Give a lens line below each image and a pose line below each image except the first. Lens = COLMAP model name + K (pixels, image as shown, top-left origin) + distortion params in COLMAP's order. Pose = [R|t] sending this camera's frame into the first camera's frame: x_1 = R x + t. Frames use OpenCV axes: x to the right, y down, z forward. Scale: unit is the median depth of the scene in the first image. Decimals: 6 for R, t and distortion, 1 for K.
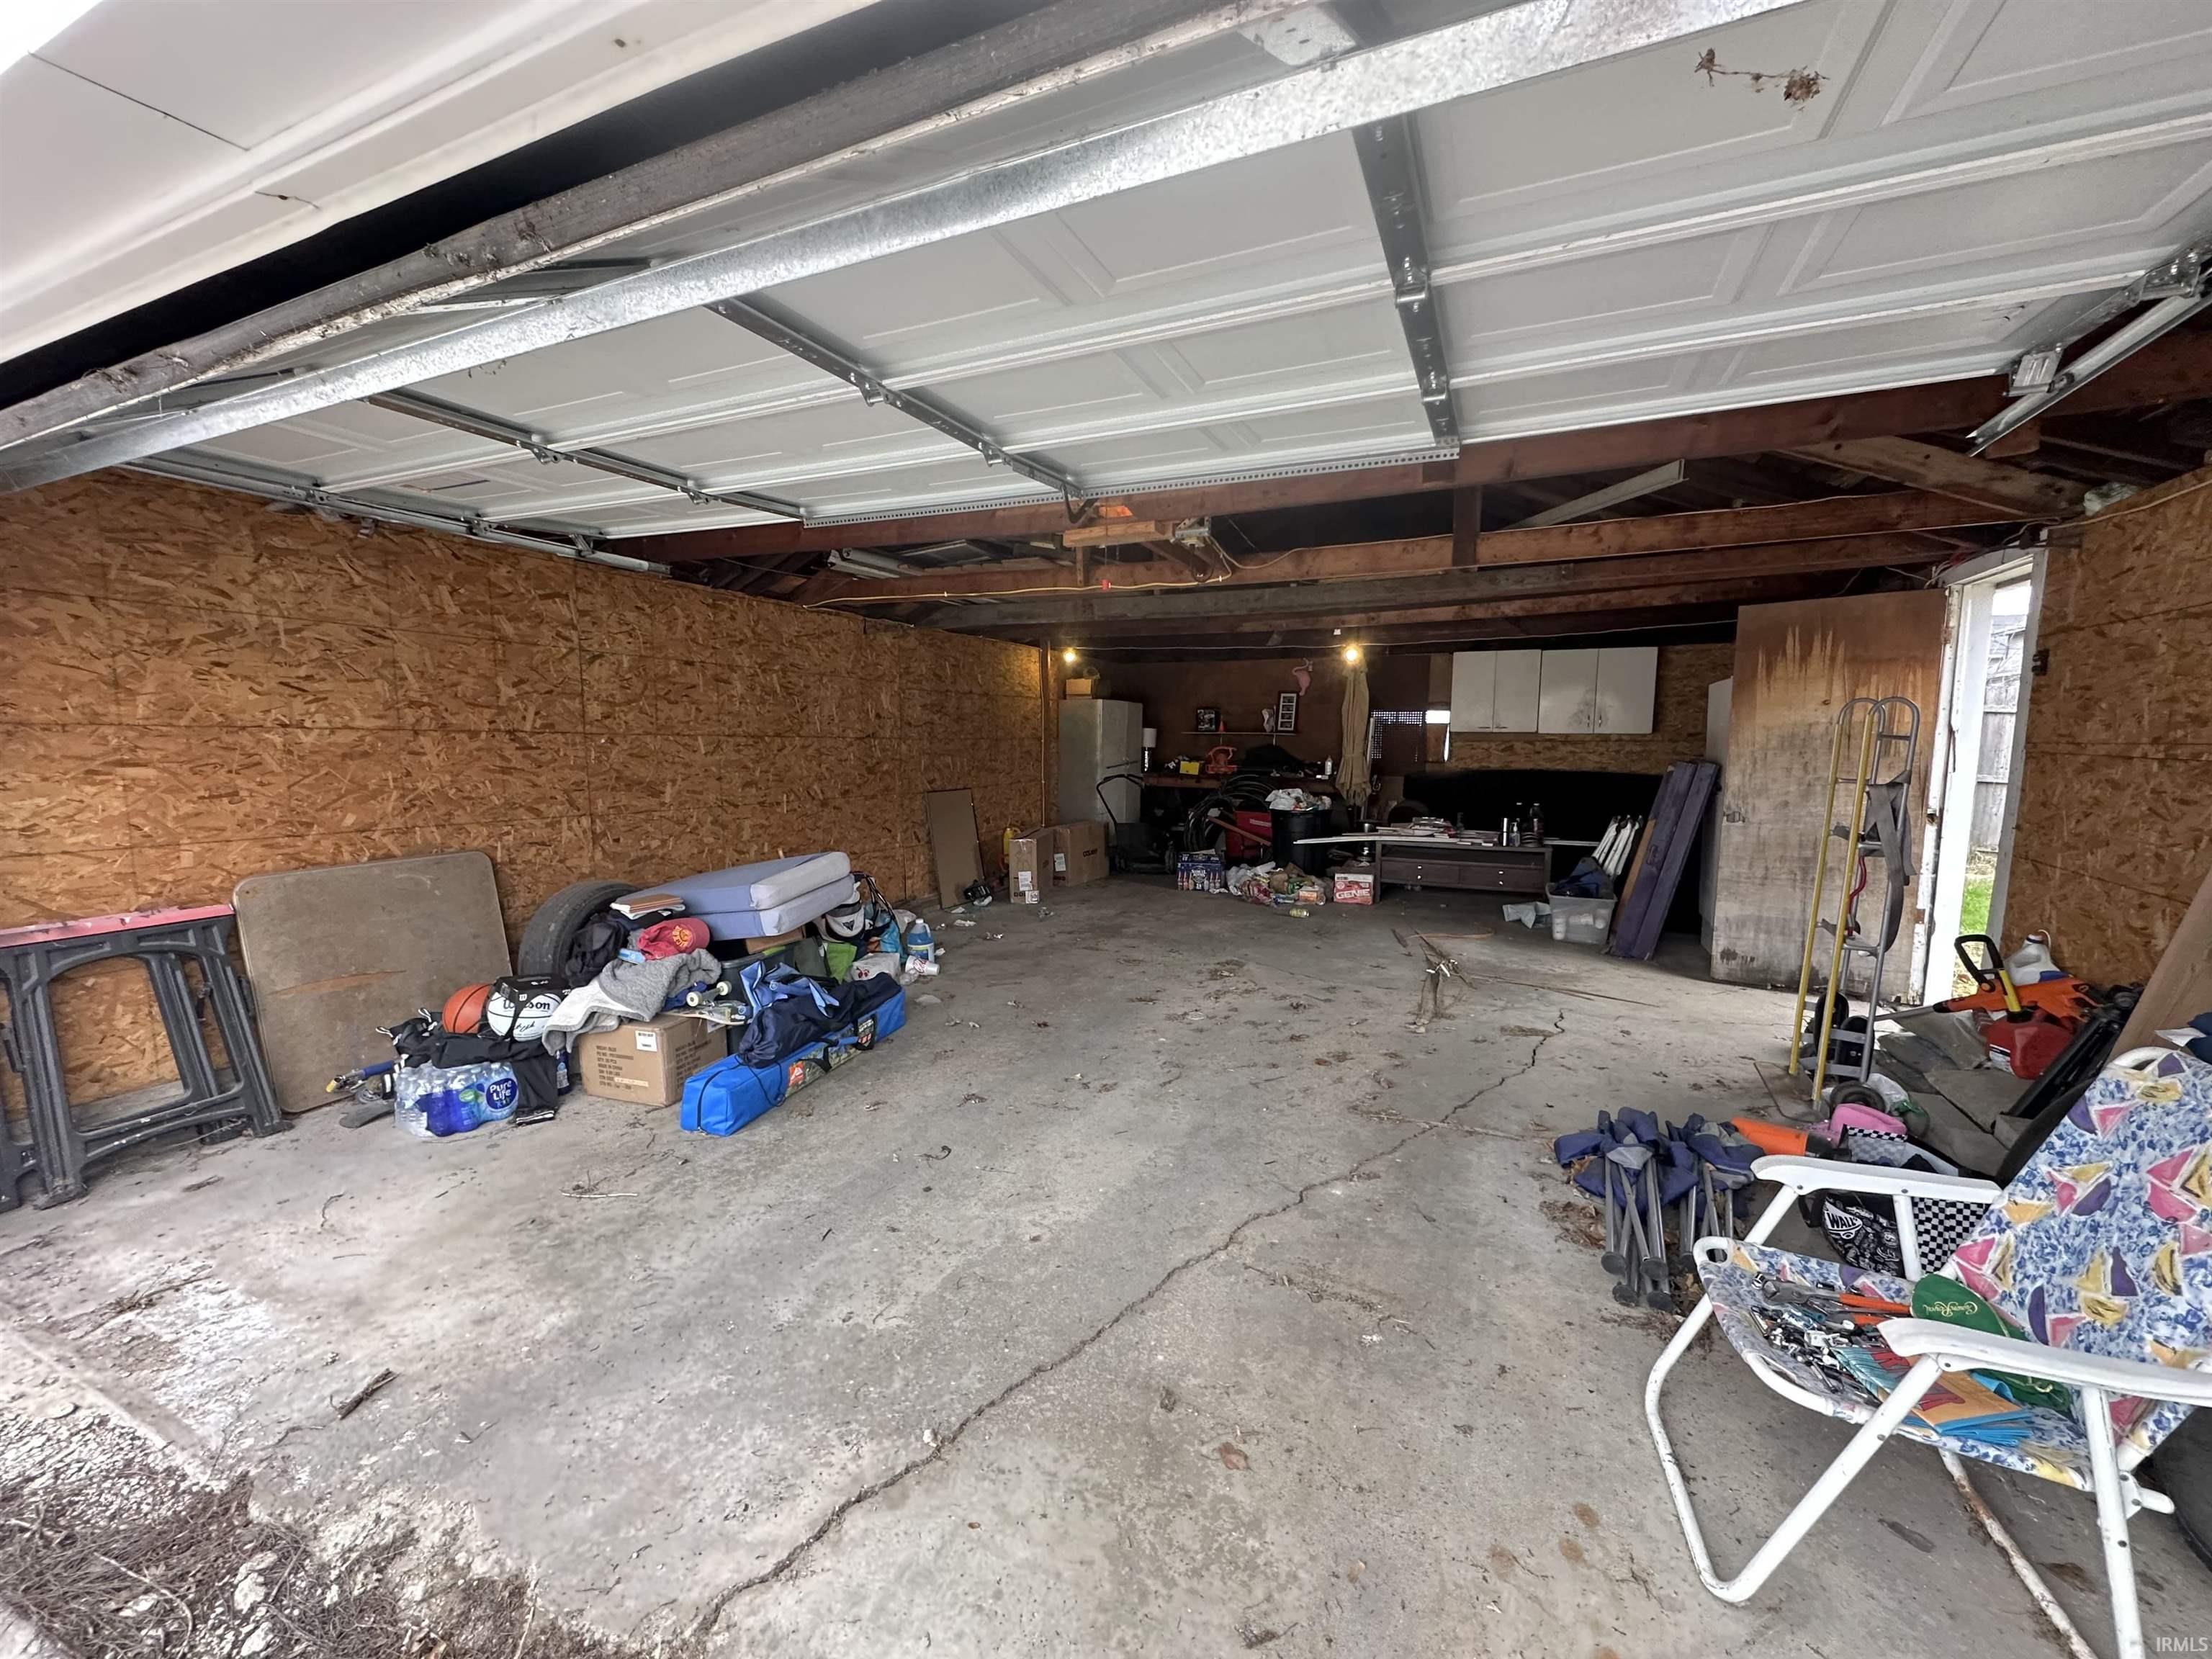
lens RADIAL K [[879.0, 0, 1108.0], [0, 879.0, 830.2], [0, 0, 1]] dist [-0.006338, 0.002320]
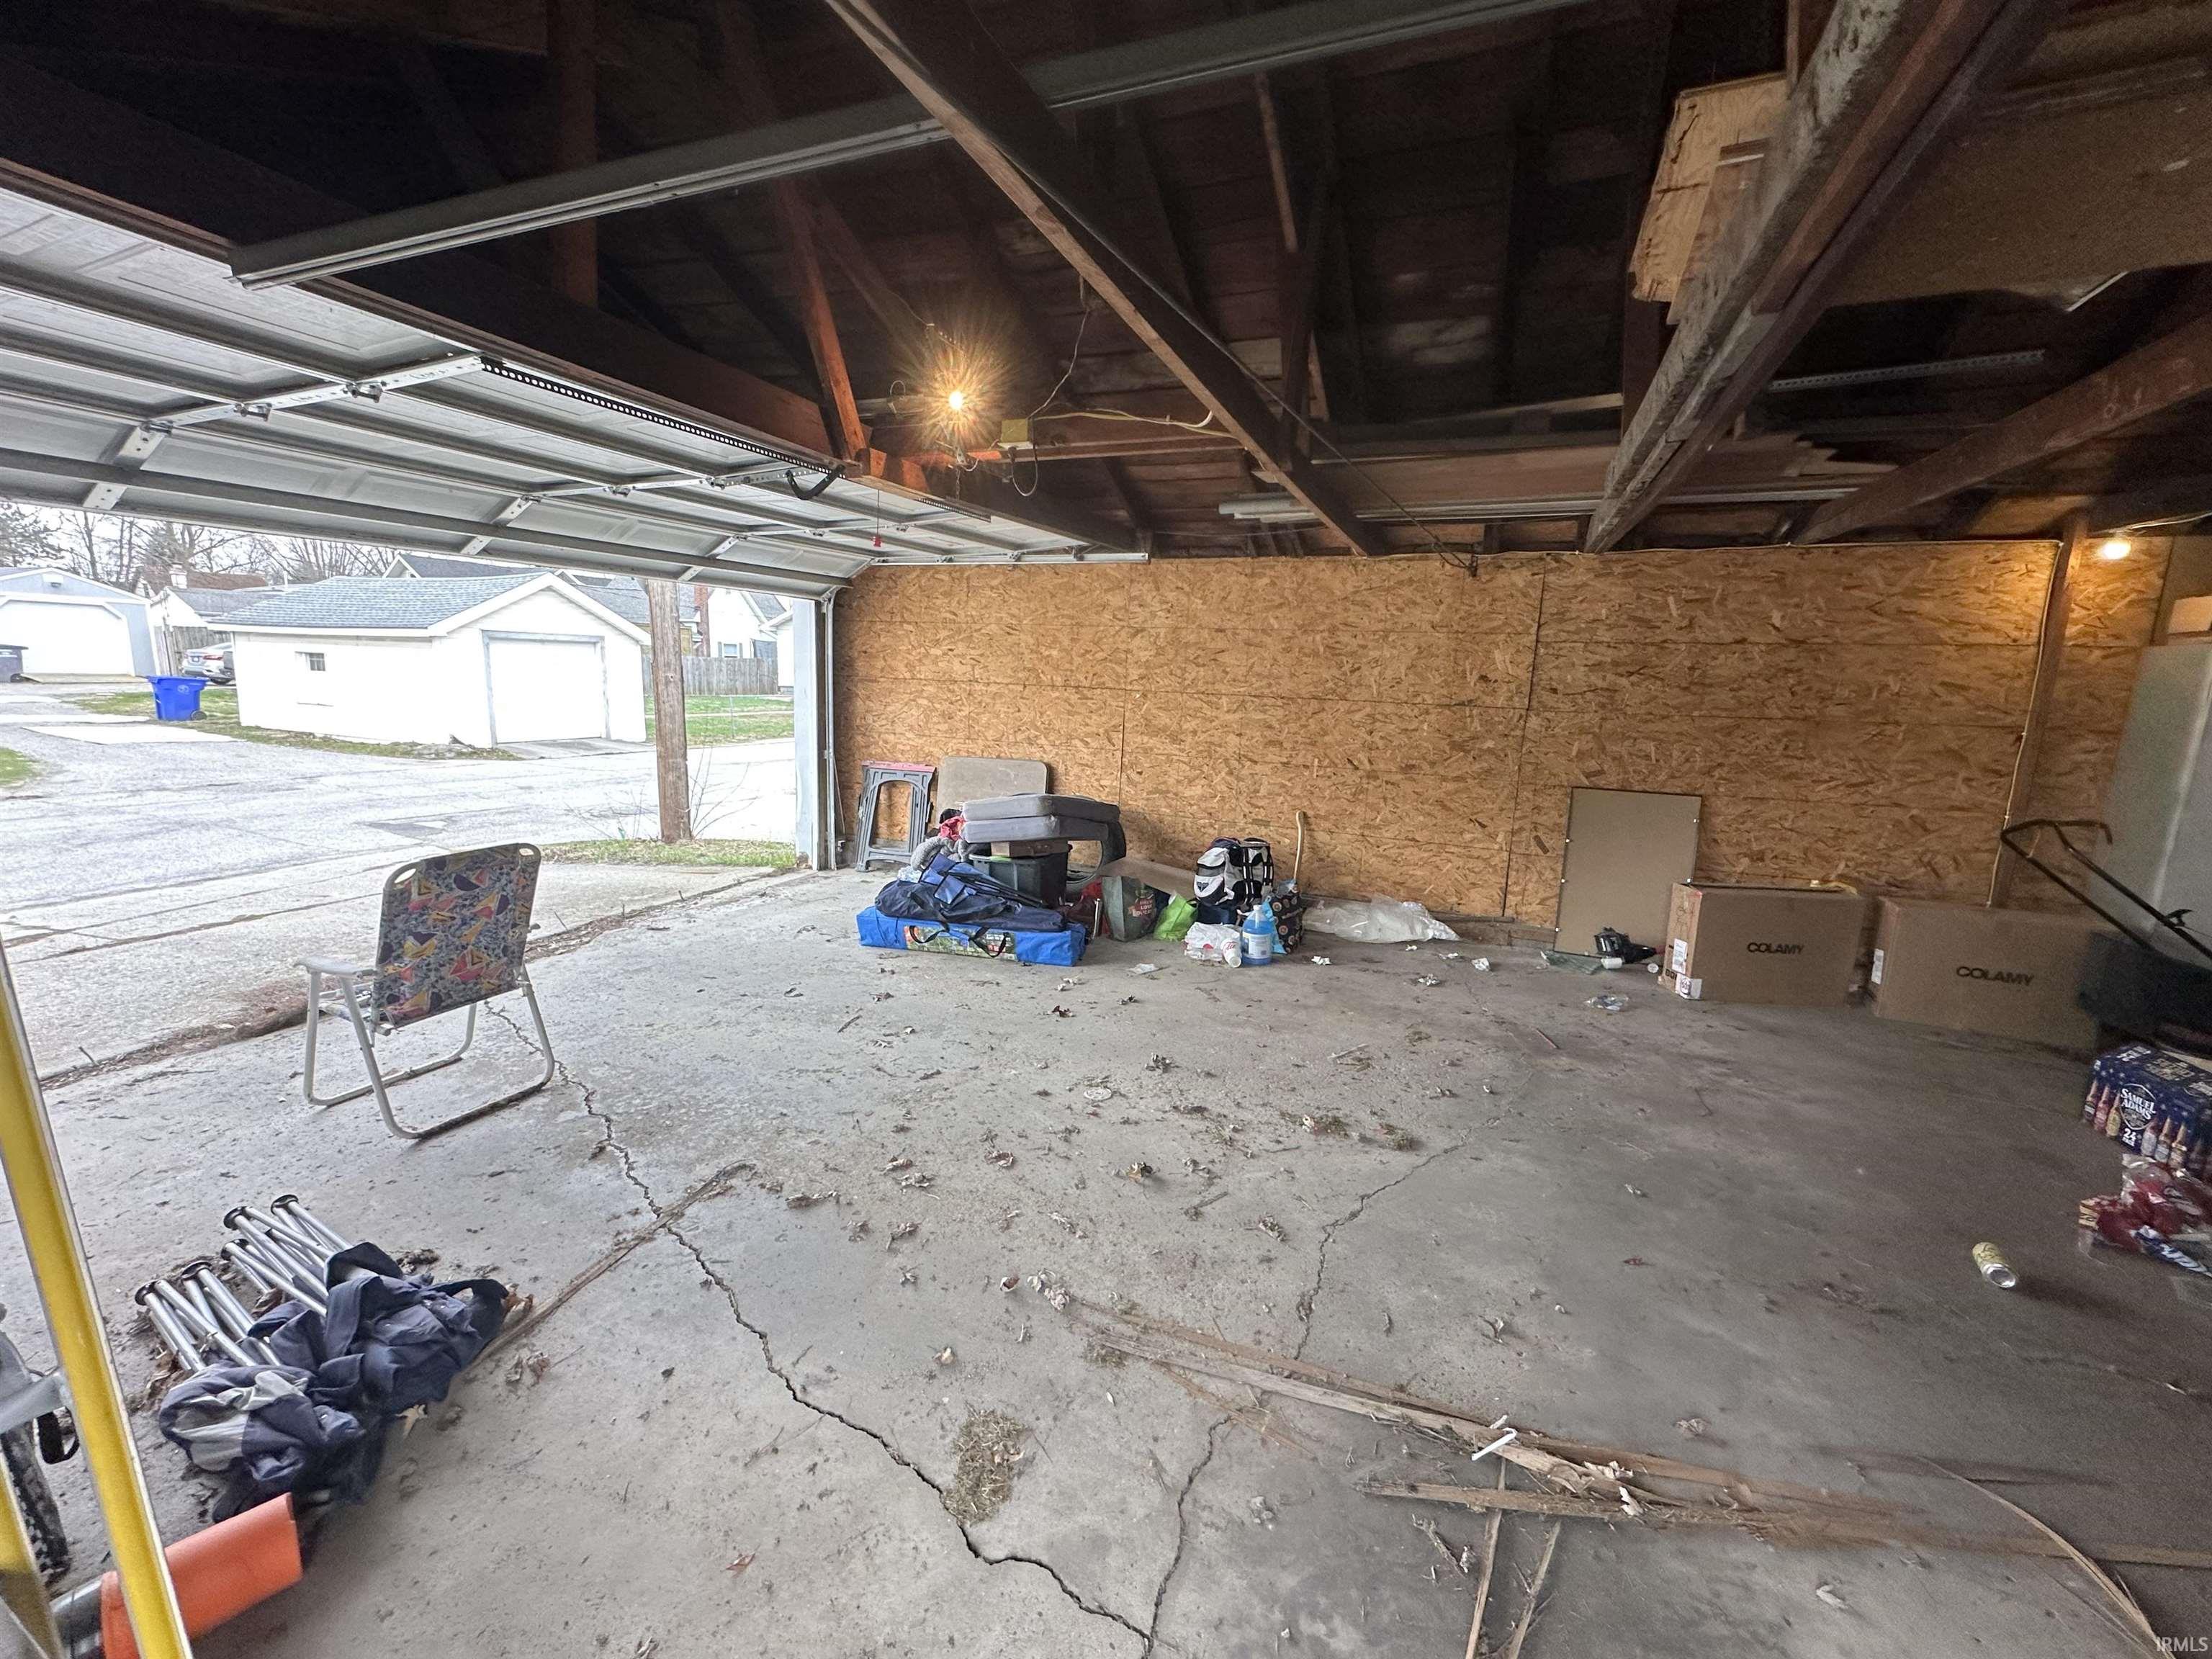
lens RADIAL K [[879.0, 0, 1108.0], [0, 879.0, 830.2], [0, 0, 1]] dist [-0.006338, 0.002320]
pose [[0.036485, 0.174529, -0.983976, 0.692954], [-0.133428, 0.976666, 0.168285, -0.111432], [0.990387, 0.125150, 0.058921, 0.834403]]
